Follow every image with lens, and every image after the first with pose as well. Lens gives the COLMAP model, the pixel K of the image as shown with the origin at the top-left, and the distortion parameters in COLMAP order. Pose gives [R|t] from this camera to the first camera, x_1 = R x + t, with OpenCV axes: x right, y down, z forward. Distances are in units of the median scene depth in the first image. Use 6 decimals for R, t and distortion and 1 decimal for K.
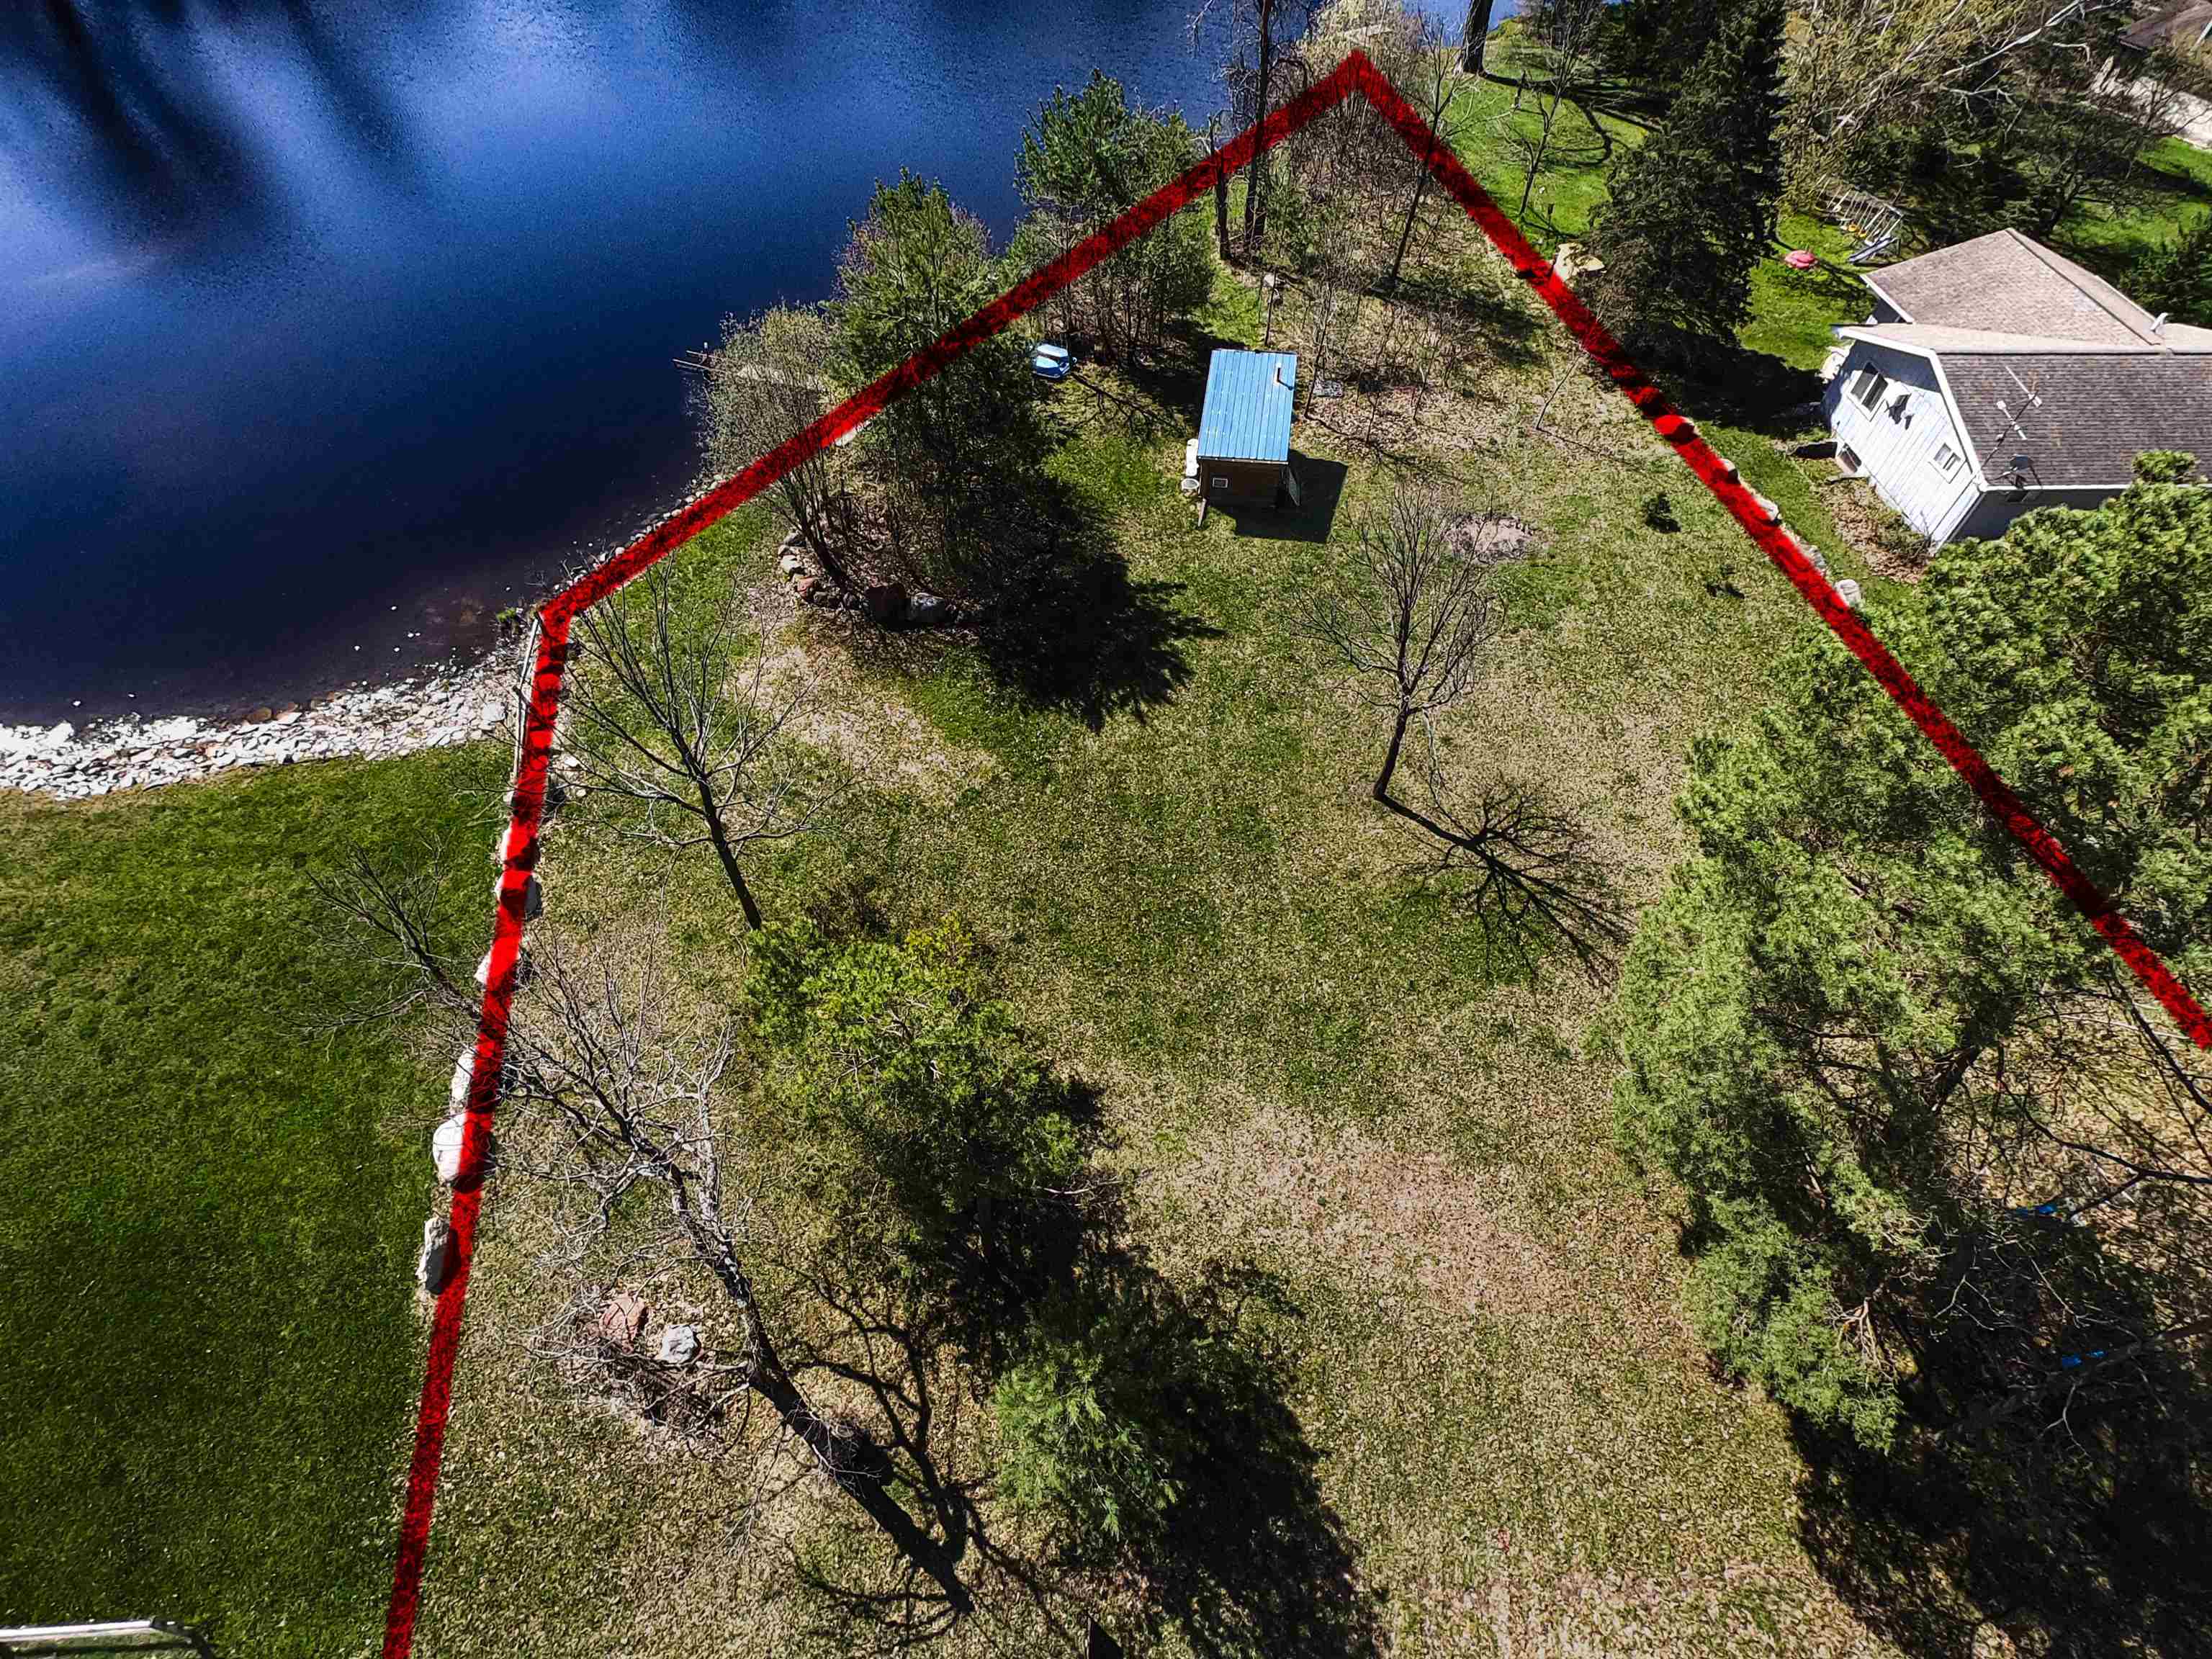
lens RADIAL K [[1114.8, 0, 1106.0], [0, 1114.8, 829.5], [0, 0, 1]] dist [-0.002734, 0.002035]
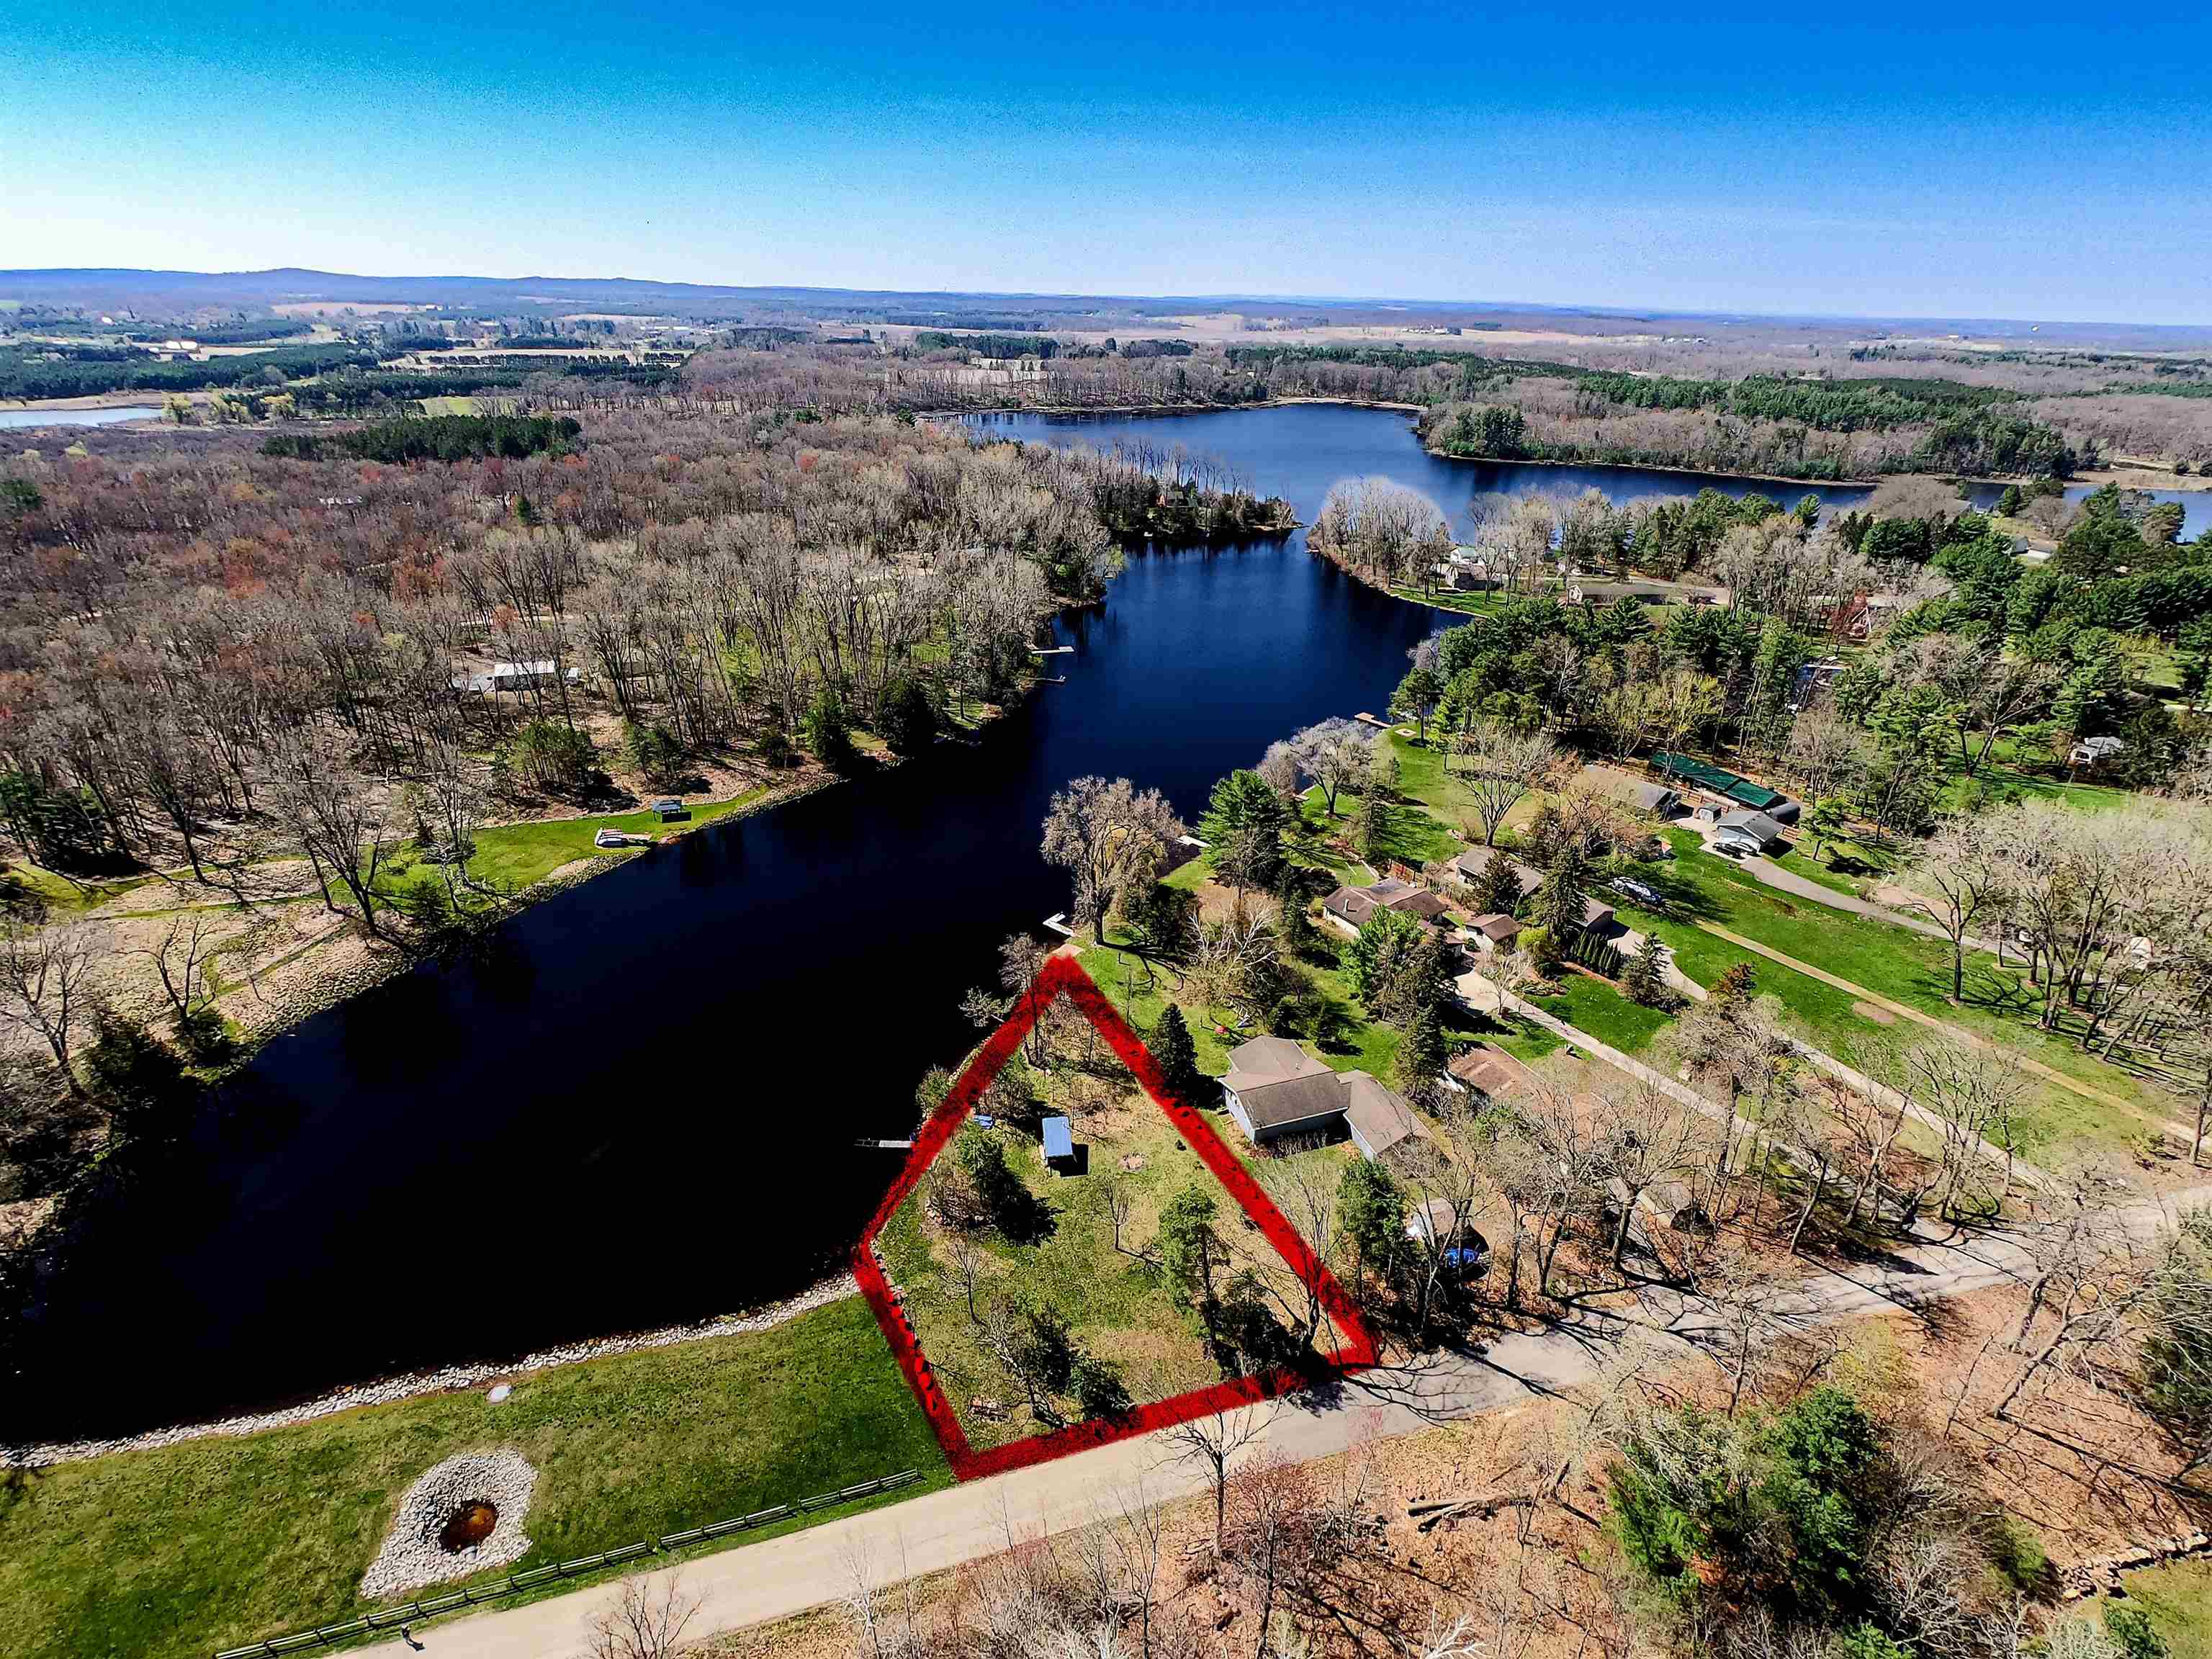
lens RADIAL K [[1114.8, 0, 1106.0], [0, 1114.8, 829.5], [0, 0, 1]] dist [-0.002734, 0.002035]
pose [[0.960524, -0.125484, 0.248290, -0.541489], [0.216766, 0.896998, -0.385235, 0.139867], [-0.174375, 0.423849, 0.888789, -2.902032]]
